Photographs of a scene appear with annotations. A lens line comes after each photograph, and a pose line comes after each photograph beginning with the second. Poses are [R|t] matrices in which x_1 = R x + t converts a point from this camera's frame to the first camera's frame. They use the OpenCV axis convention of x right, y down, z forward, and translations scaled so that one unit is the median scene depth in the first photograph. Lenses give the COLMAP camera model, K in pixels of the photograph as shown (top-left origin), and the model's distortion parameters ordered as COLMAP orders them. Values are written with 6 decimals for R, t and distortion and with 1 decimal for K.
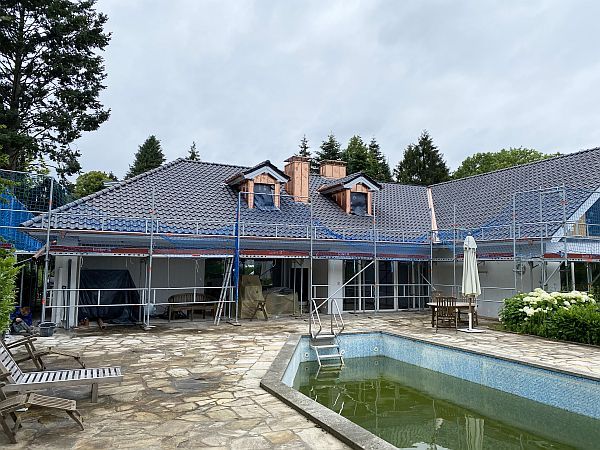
lens RADIAL K [[461.2, 0, 301.2], [0, 461.2, 227.9], [0, 0, 1]] dist [0.017940, -0.005217]
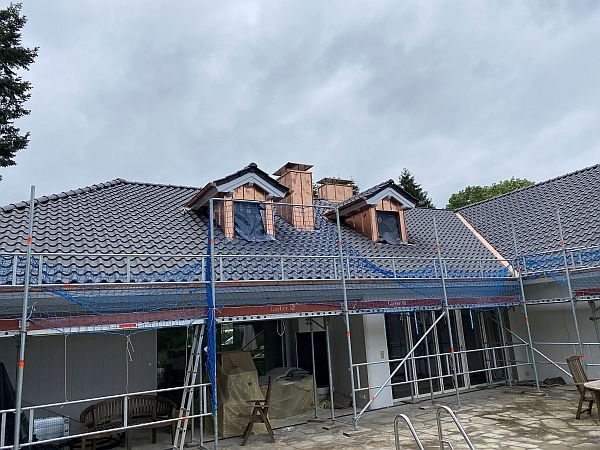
lens RADIAL K [[461.2, 0, 298.0], [0, 461.2, 221.2], [0, 0, 1]] dist [0.017940, -0.005217]
pose [[0.996012, -0.062476, 0.063699, -0.055809], [0.070682, 0.988186, -0.135986, 0.023023], [-0.054450, 0.139946, 0.988661, 0.380567]]
